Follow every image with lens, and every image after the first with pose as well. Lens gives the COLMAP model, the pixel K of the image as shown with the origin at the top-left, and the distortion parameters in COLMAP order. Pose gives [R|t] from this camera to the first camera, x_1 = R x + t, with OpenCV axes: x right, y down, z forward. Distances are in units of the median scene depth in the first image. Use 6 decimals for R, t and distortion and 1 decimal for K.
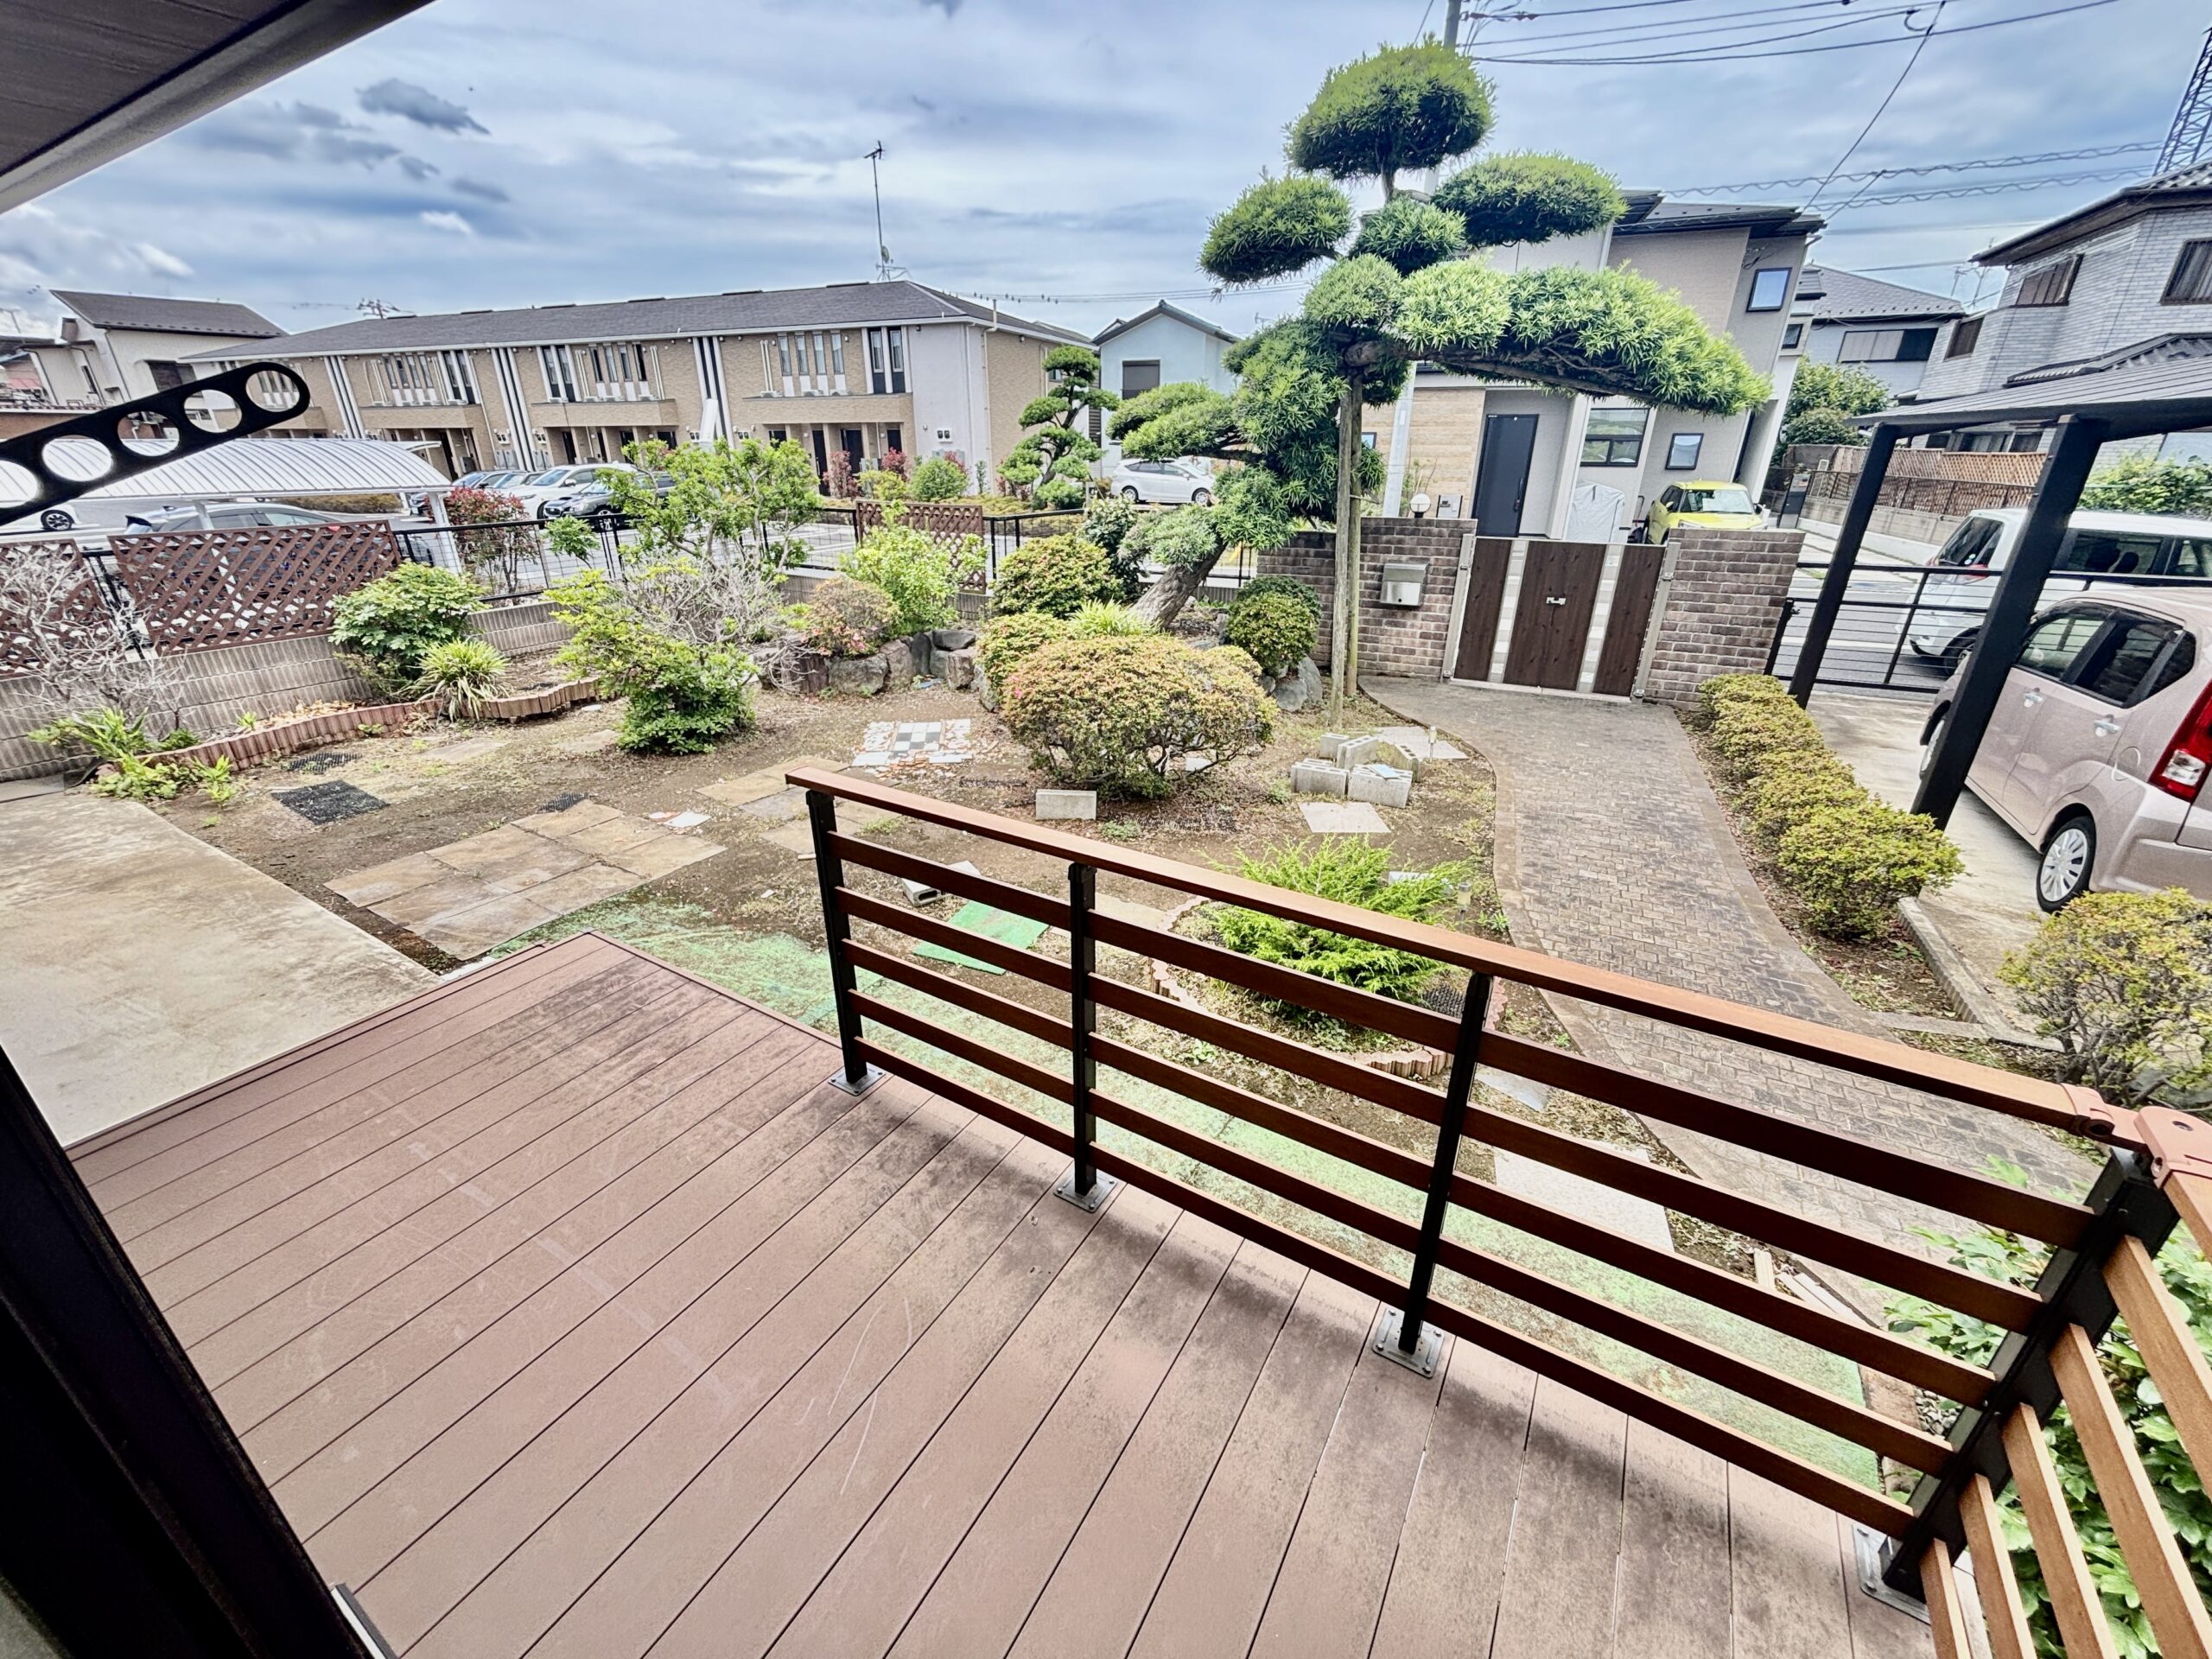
lens RADIAL K [[893.1, 0, 1107.5], [0, 893.1, 831.4], [0, 0, 1]] dist [-0.000572, -0.000461]
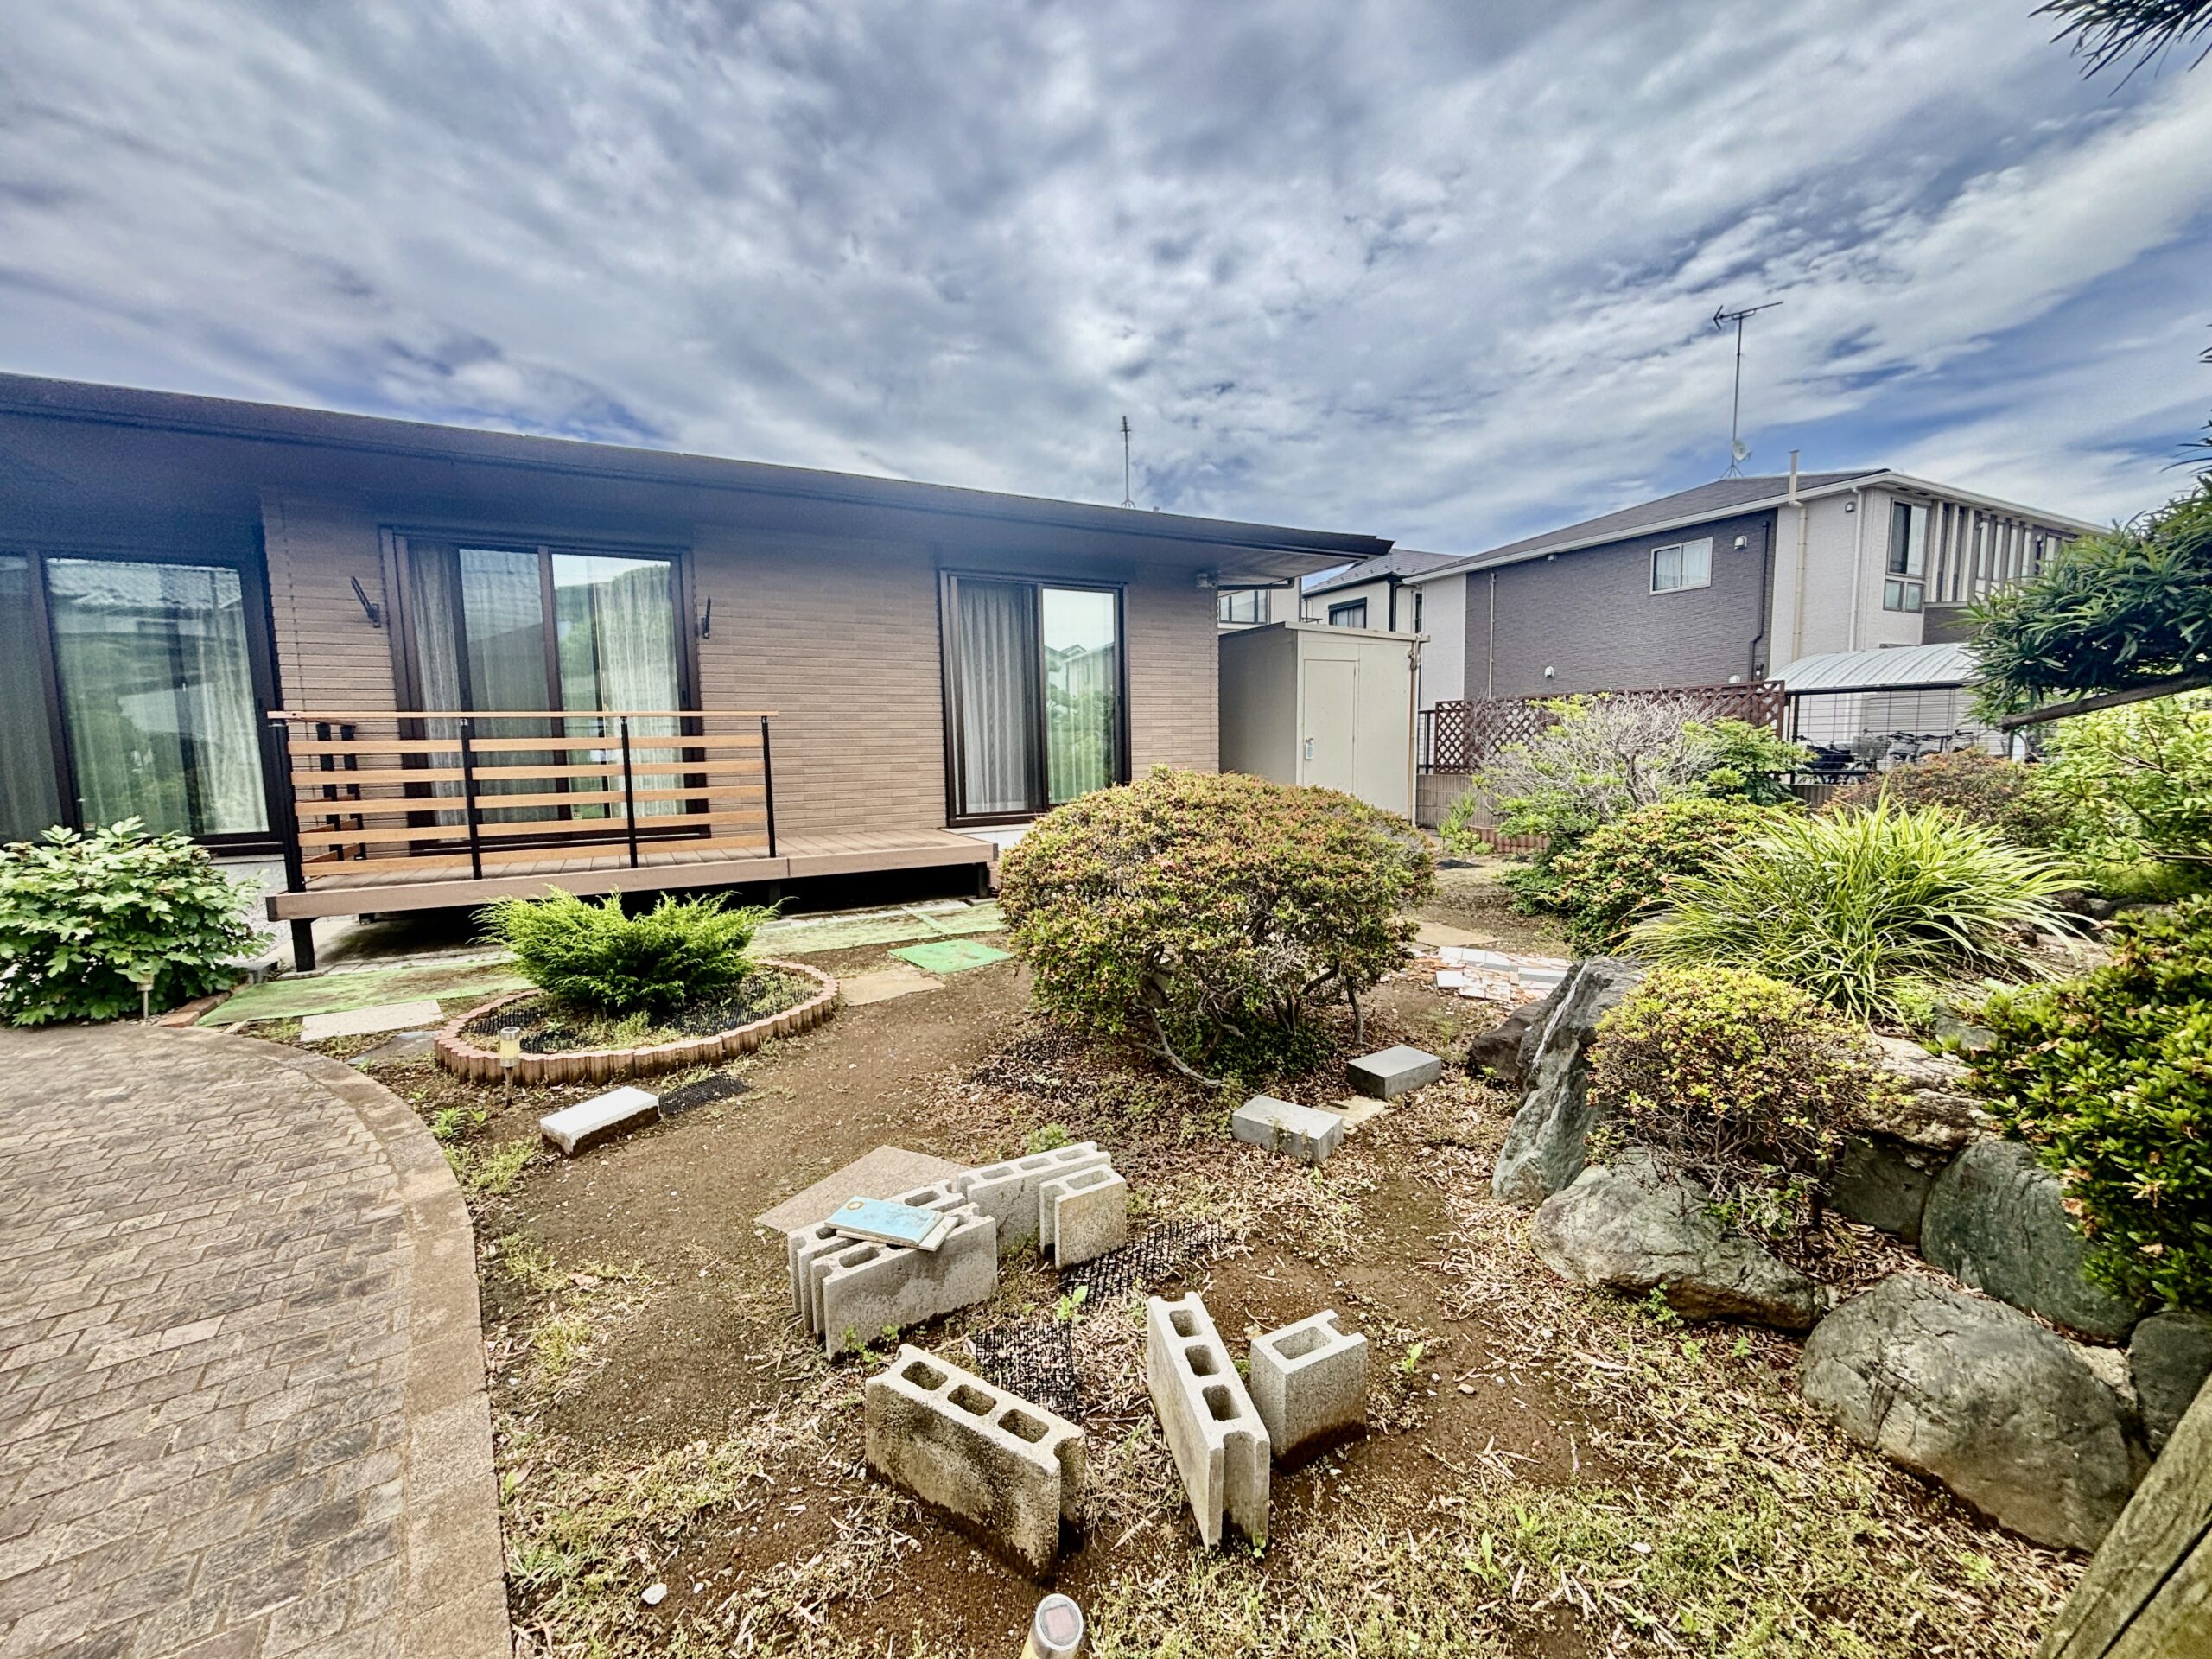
lens RADIAL K [[893.1, 0, 1101.6], [0, 893.1, 837.6], [0, 0, 1]] dist [-0.000572, -0.000461]
pose [[-0.506544, 0.102328, -0.856120, 0.603042], [-0.325997, 0.896495, 0.300038, -0.351885], [0.798210, 0.431075, -0.420756, 1.286640]]
